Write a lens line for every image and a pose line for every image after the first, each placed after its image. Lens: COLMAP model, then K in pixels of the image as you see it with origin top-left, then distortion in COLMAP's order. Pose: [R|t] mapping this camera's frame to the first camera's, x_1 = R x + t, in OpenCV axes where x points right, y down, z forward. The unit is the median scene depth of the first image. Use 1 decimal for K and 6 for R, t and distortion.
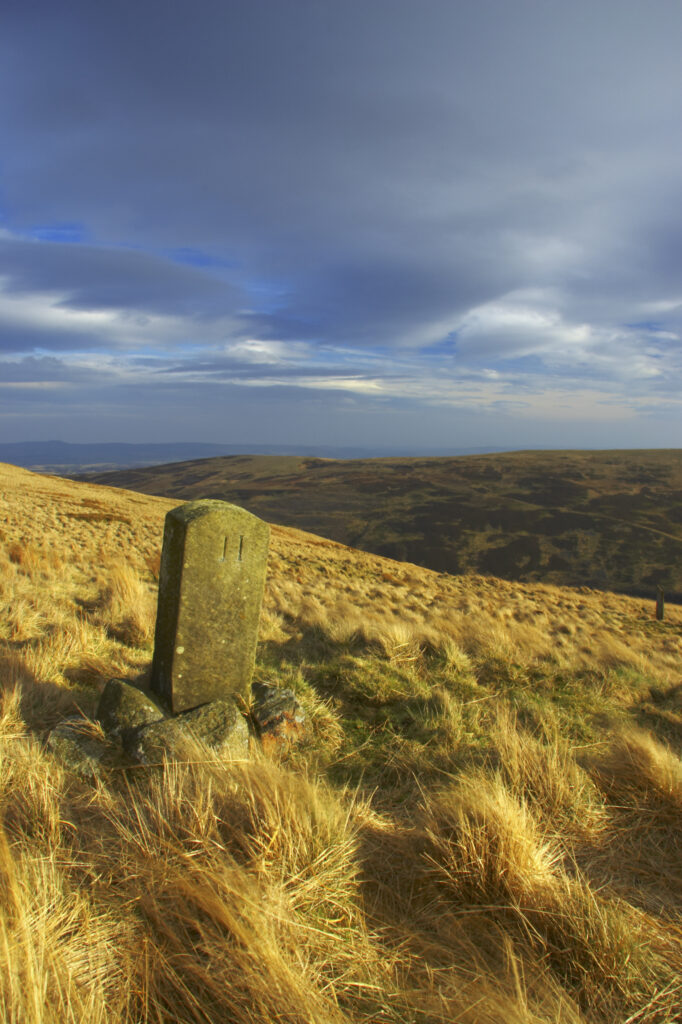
lens RADIAL K [[744.4, 0, 362.3], [0, 744.4, 535.1], [0, 0, 1]] dist [-0.178457, 0.166172]
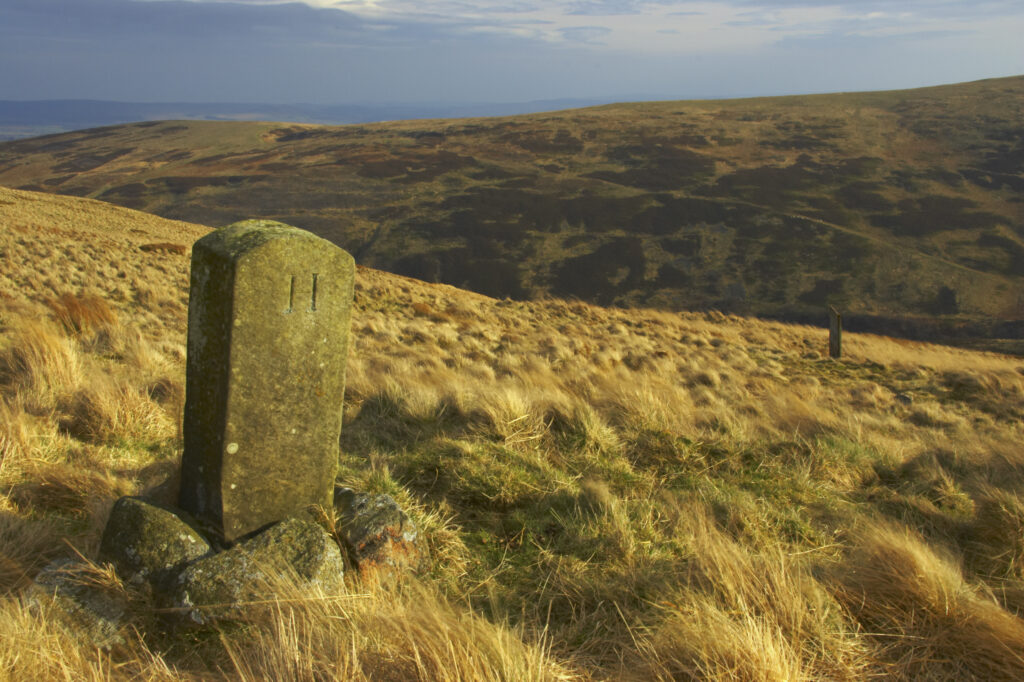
lens RADIAL K [[1146.5, 0, 494.8], [0, 1146.5, 363.0], [0, 0, 1]] dist [-0.012027, 0.261270]
pose [[0.992623, -0.046482, 0.111975, -0.078582], [0.034228, 0.993455, 0.108976, -0.017334], [-0.116308, -0.104339, 0.987717, -0.037595]]
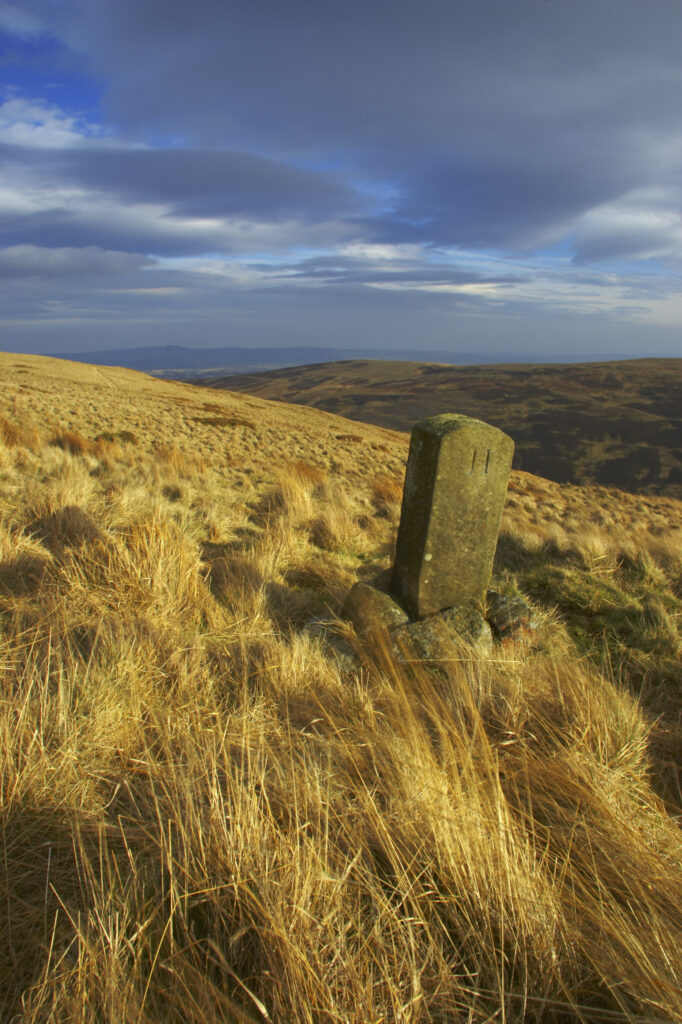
lens RADIAL K [[744.4, 0, 362.3], [0, 744.4, 535.1], [0, 0, 1]] dist [-0.178457, 0.166172]
pose [[0.990364, 0.031585, -0.134836, -0.126651], [-0.014278, 0.991743, 0.127444, -0.006437], [0.137748, -0.124291, 0.982638, -0.039184]]
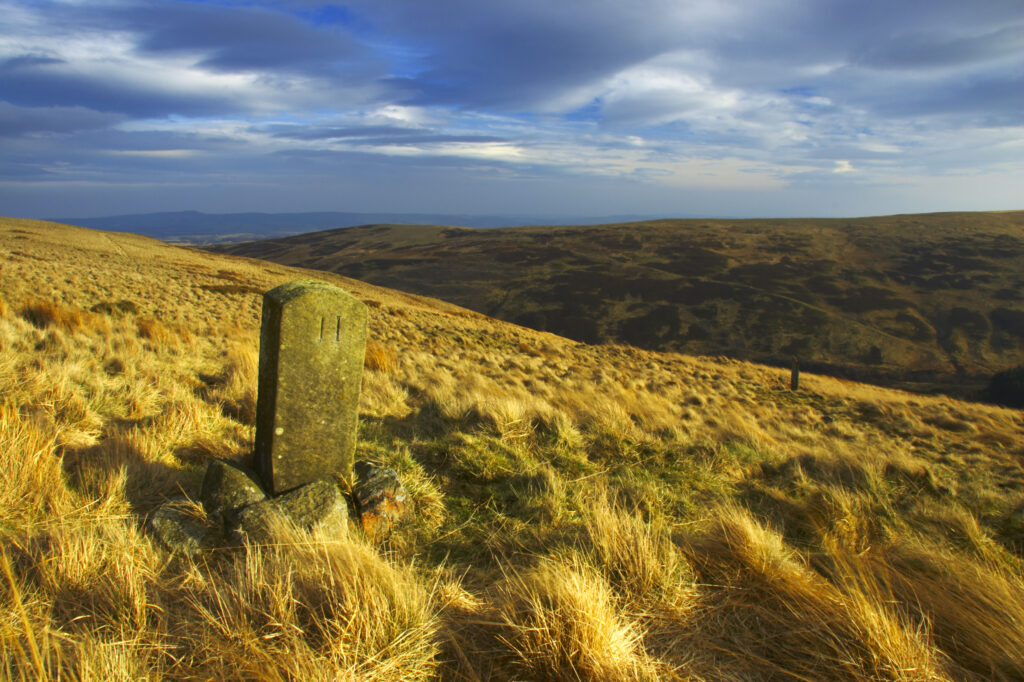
lens RADIAL K [[744.4, 0, 518.1], [0, 744.4, 363.2], [0, 0, 1]] dist [-0.178457, 0.166172]
pose [[0.999847, -0.004516, 0.016909, 0.039417], [0.003153, 0.996803, 0.079833, -0.009406], [-0.017216, -0.079767, 0.996665, 0.003933]]
